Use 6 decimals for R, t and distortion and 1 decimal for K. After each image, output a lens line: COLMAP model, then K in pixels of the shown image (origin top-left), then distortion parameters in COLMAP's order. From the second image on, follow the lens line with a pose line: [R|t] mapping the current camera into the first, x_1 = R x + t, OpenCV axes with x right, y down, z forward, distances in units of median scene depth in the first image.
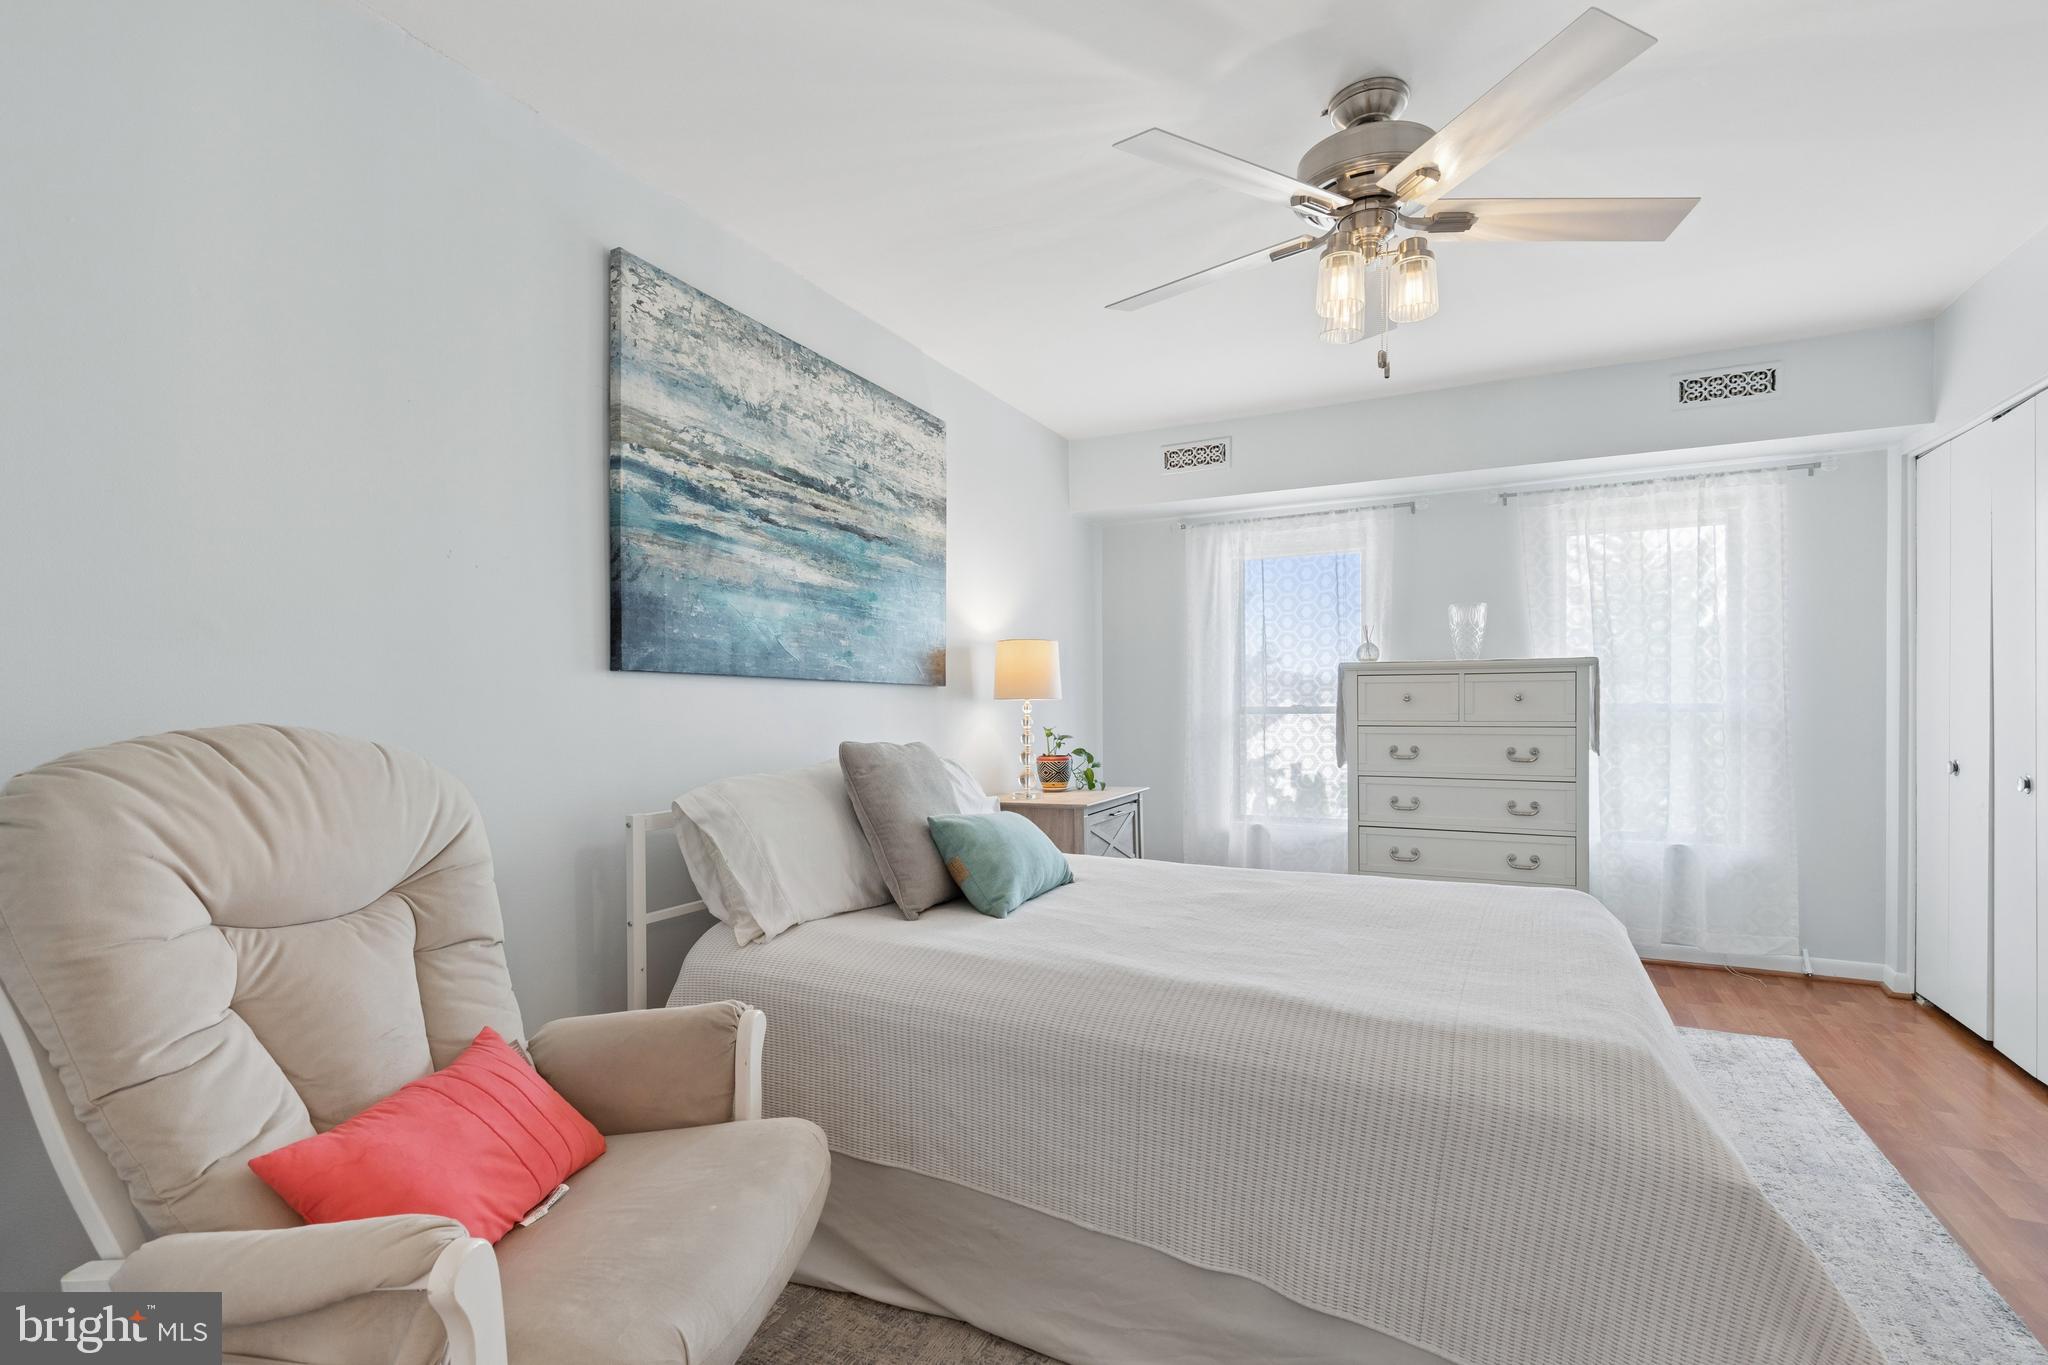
lens RADIAL K [[924.8, 0, 1055.7], [0, 924.8, 710.9], [0, 0, 1]] dist [0.009381, -0.002599]
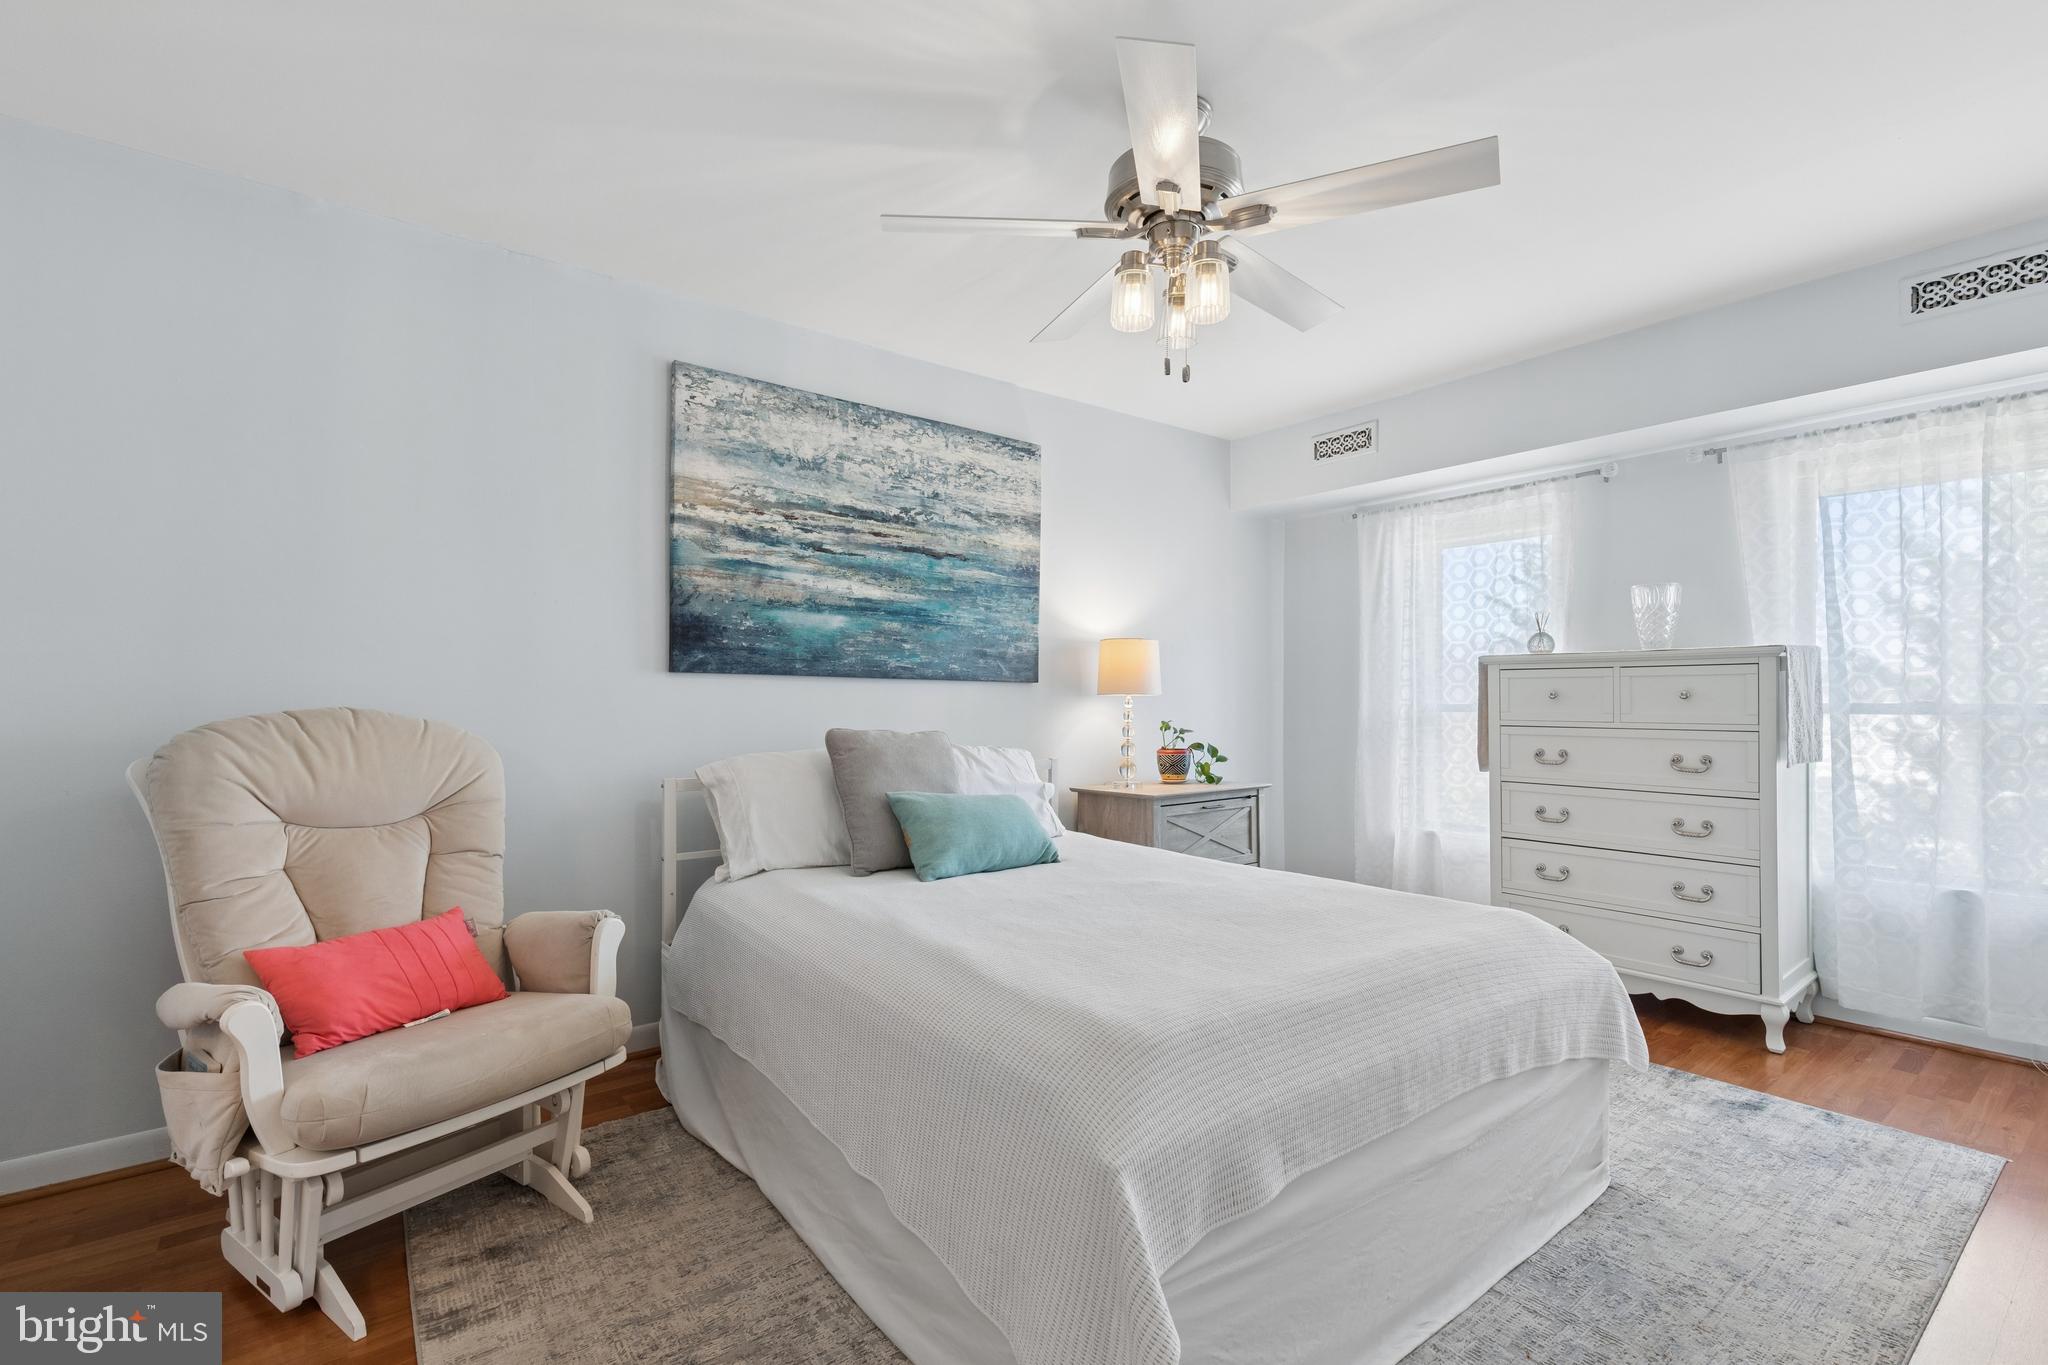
lens RADIAL K [[924.8, 0, 1088.5], [0, 924.8, 699.5], [0, 0, 1]] dist [0.009381, -0.002599]
pose [[0.908766, 0.005846, -0.417265, 0.476681], [-0.008958, 0.999945, -0.005499, -0.001168], [0.417210, 0.008735, 0.908768, 0.018981]]
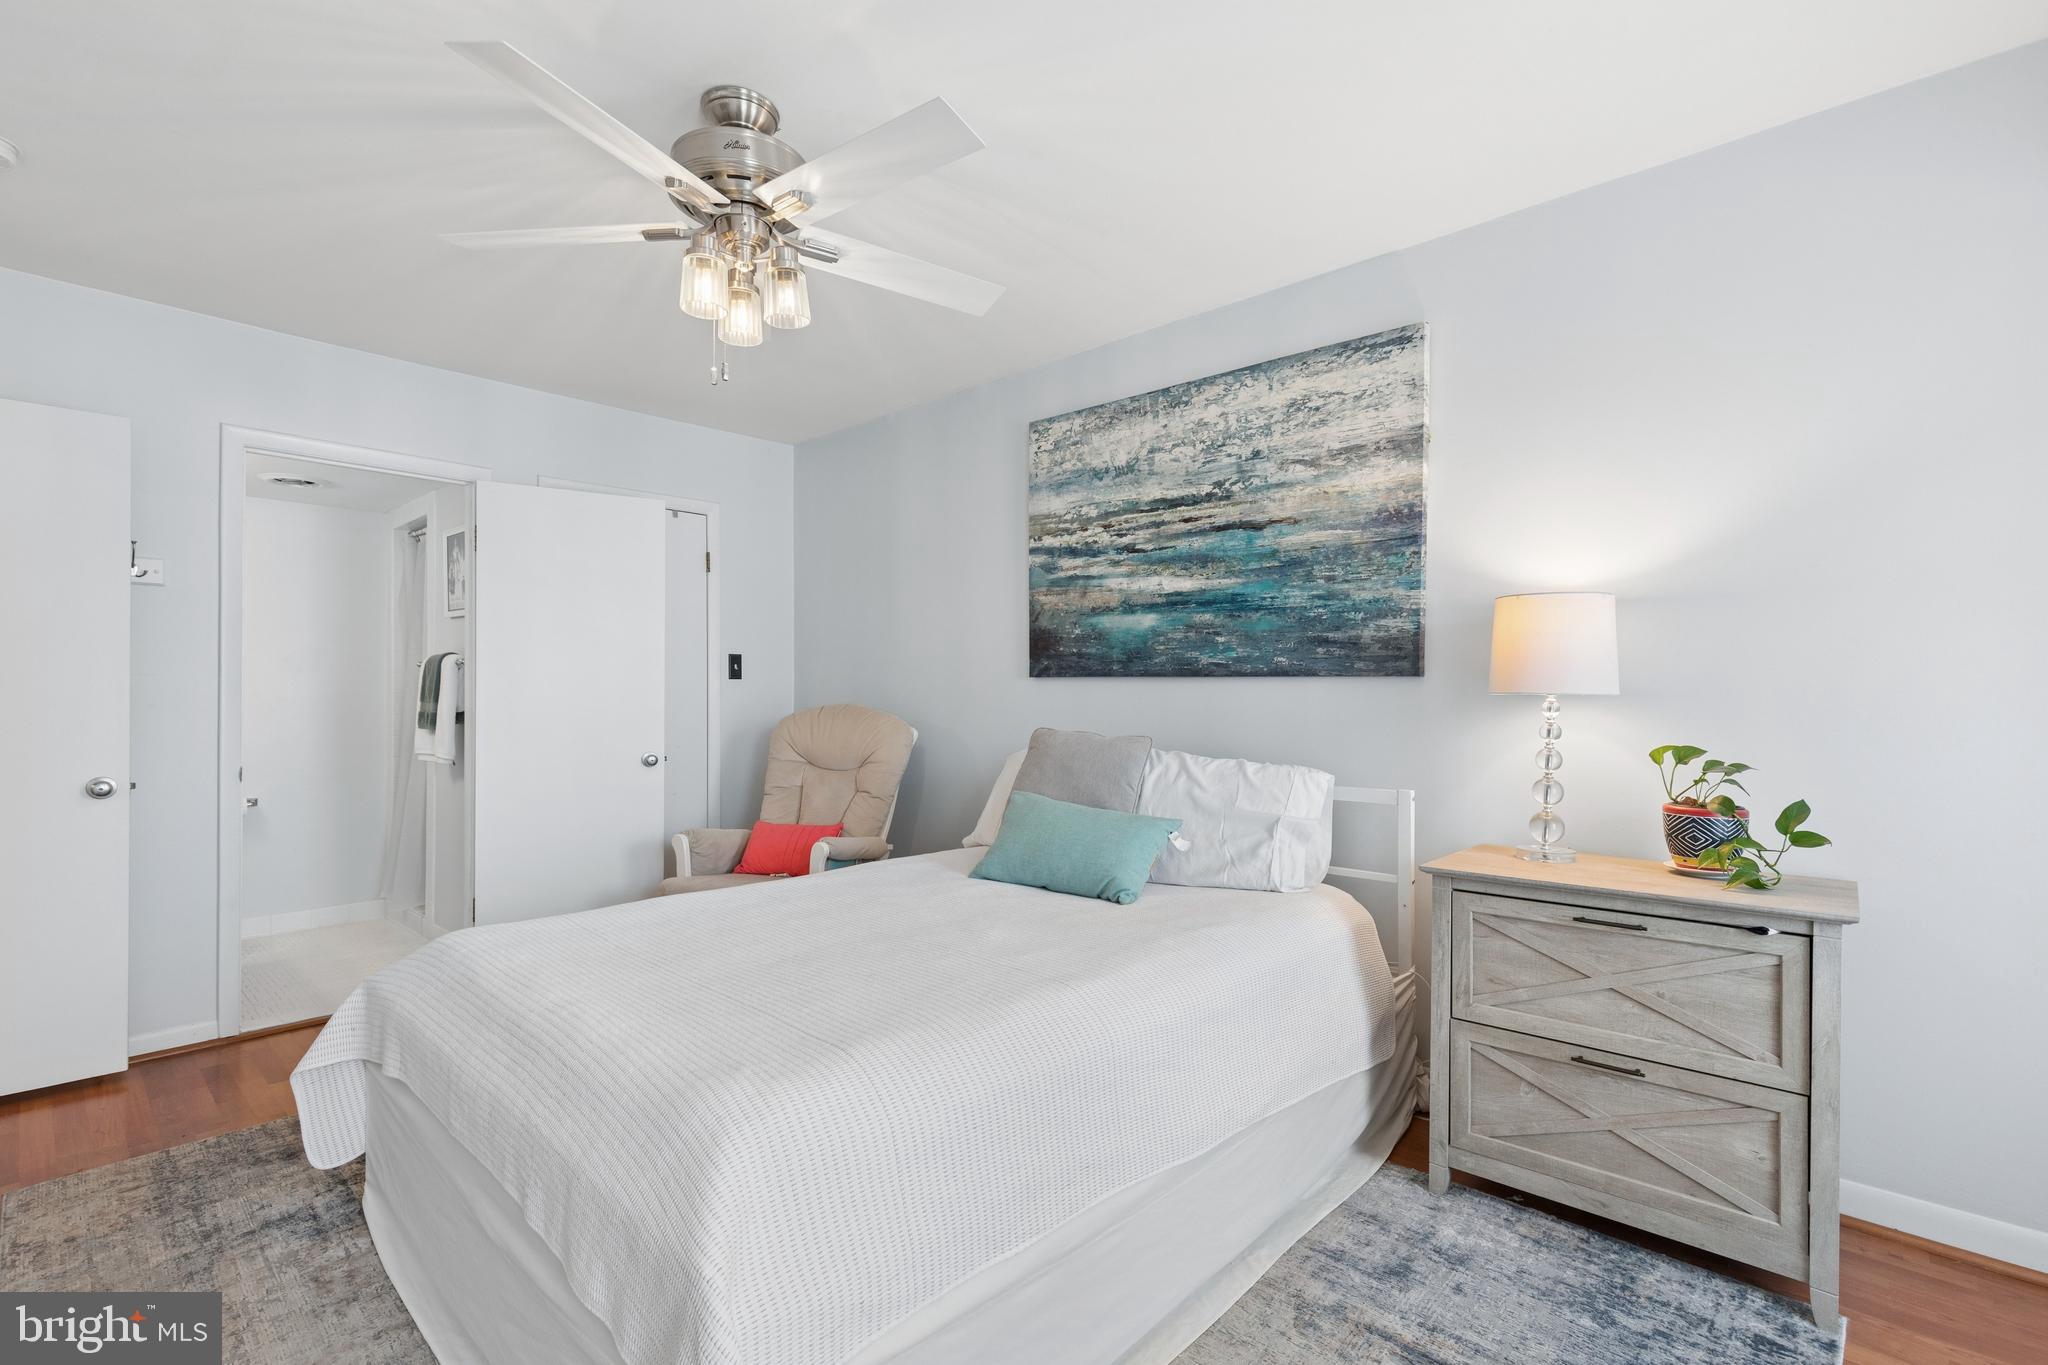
lens RADIAL K [[924.8, 0, 1025.0], [0, 924.8, 691.2], [0, 0, 1]] dist [0.009381, -0.002599]
pose [[-0.291702, -0.000436, -0.956509, 0.821535], [-0.006929, 0.999975, 0.001658, -0.016066], [0.956484, 0.007111, -0.291698, 1.089814]]
